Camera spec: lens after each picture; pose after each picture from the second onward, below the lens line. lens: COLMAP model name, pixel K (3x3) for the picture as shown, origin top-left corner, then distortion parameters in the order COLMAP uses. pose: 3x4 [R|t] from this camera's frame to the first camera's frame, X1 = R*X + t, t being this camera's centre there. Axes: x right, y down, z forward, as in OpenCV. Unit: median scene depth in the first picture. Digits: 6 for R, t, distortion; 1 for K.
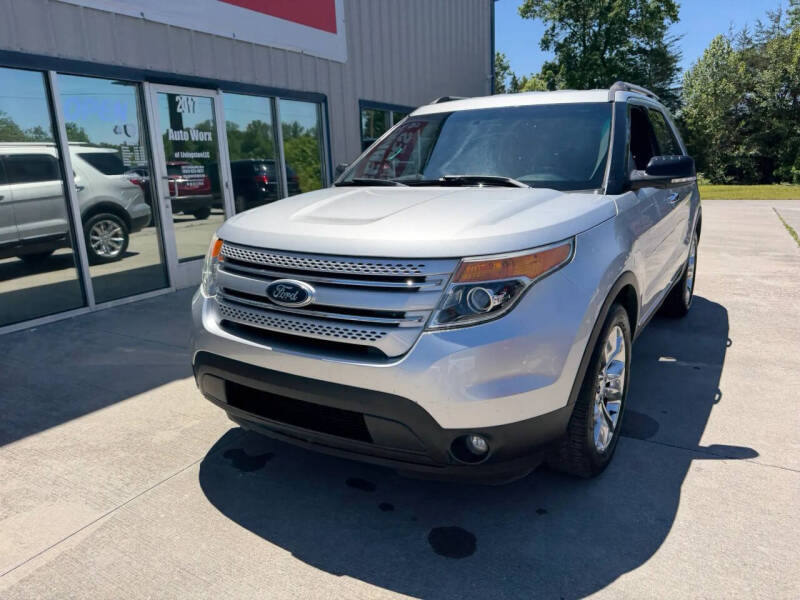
lens RADIAL K [[566.5, 0, 404.5], [0, 566.5, 297.8], [0, 0, 1]] dist [0.013872, -0.019965]
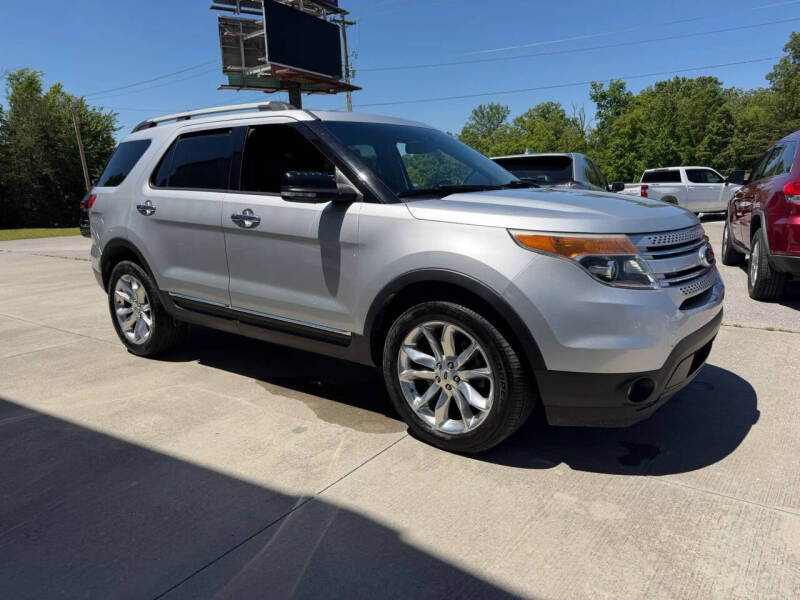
lens RADIAL K [[566.5, 0, 403.4], [0, 566.5, 304.6], [0, 0, 1]] dist [0.013872, -0.019965]
pose [[0.100668, -0.182808, 0.977981, -0.679131], [0.255811, 0.954683, 0.152121, -0.120611], [-0.961471, 0.234864, 0.142870, 0.649086]]
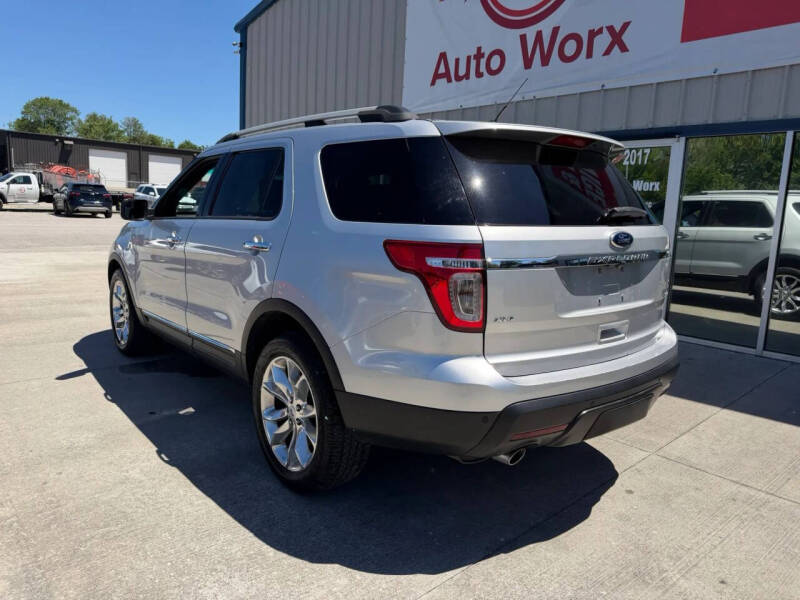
lens RADIAL K [[566.5, 0, 406.6], [0, 566.5, 297.4], [0, 0, 1]] dist [0.013872, -0.019965]
pose [[-0.299910, 0.169027, -0.938874, 0.955999], [-0.254070, 0.934479, 0.249395, -0.316857], [0.919512, 0.313335, -0.237315, 1.183299]]
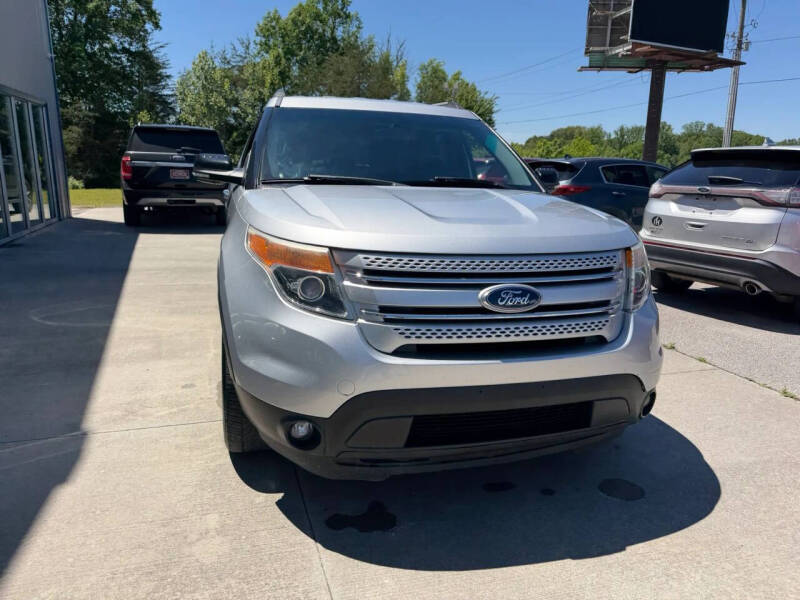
lens RADIAL K [[566.5, 0, 402.9], [0, 566.5, 295.8], [0, 0, 1]] dist [0.013872, -0.019965]
pose [[0.669742, -0.119638, 0.732893, -0.433521], [0.126549, 0.990888, 0.046109, -0.033601], [-0.731731, 0.061865, 0.678780, 0.212713]]
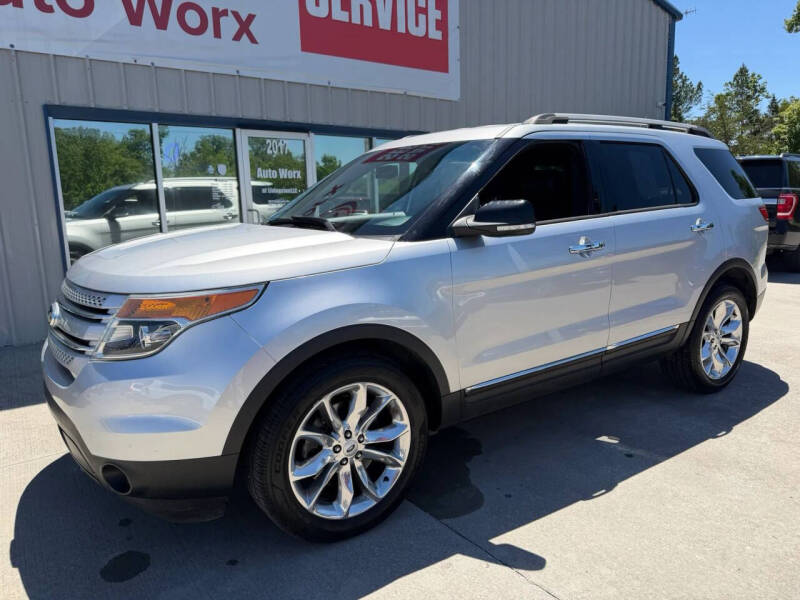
lens RADIAL K [[566.5, 0, 401.1], [0, 566.5, 303.4], [0, 0, 1]] dist [0.013872, -0.019965]
pose [[0.920279, 0.080286, -0.382937, 0.380763], [-0.097548, 0.994895, -0.025838, -0.029973], [0.378908, 0.061133, 0.923413, 0.084797]]
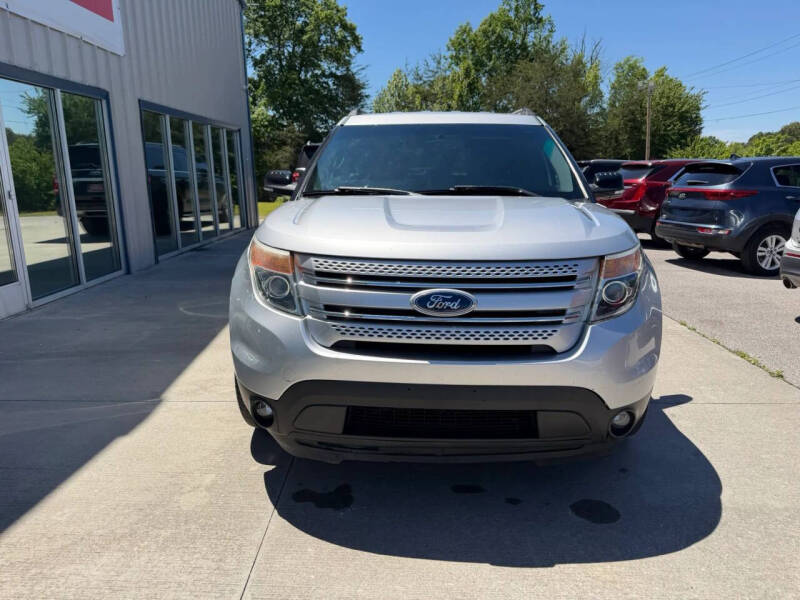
lens RADIAL K [[566.5, 0, 405.0], [0, 566.5, 304.4], [0, 0, 1]] dist [0.013872, -0.019965]
pose [[0.871273, -0.085152, 0.483355, -0.313929], [0.091466, 0.995752, 0.010549, -0.009358], [-0.482200, 0.035020, 0.875361, 0.078590]]
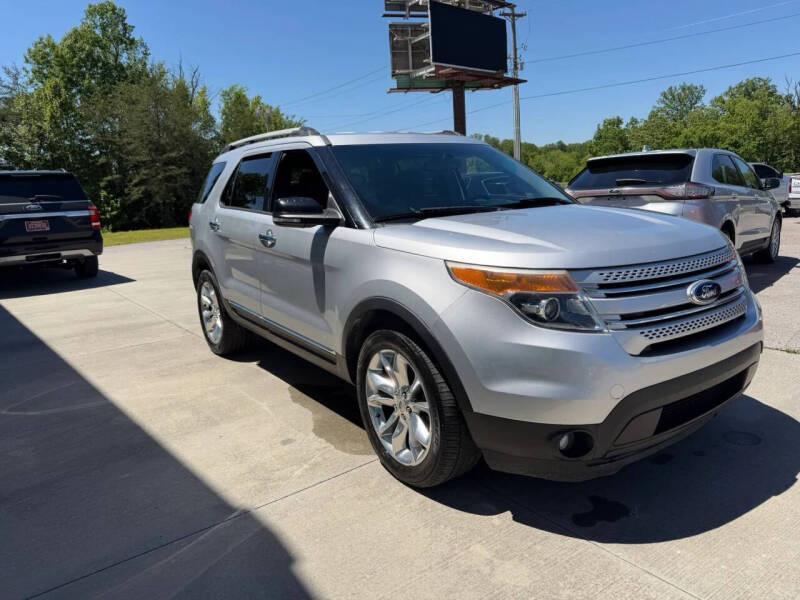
lens RADIAL K [[566.5, 0, 402.8], [0, 566.5, 296.9], [0, 0, 1]] dist [0.013872, -0.019965]
pose [[0.392517, -0.172555, 0.903413, -0.622158], [0.255704, 0.963993, 0.073028, -0.099842], [-0.883485, 0.202341, 0.422507, 0.452170]]
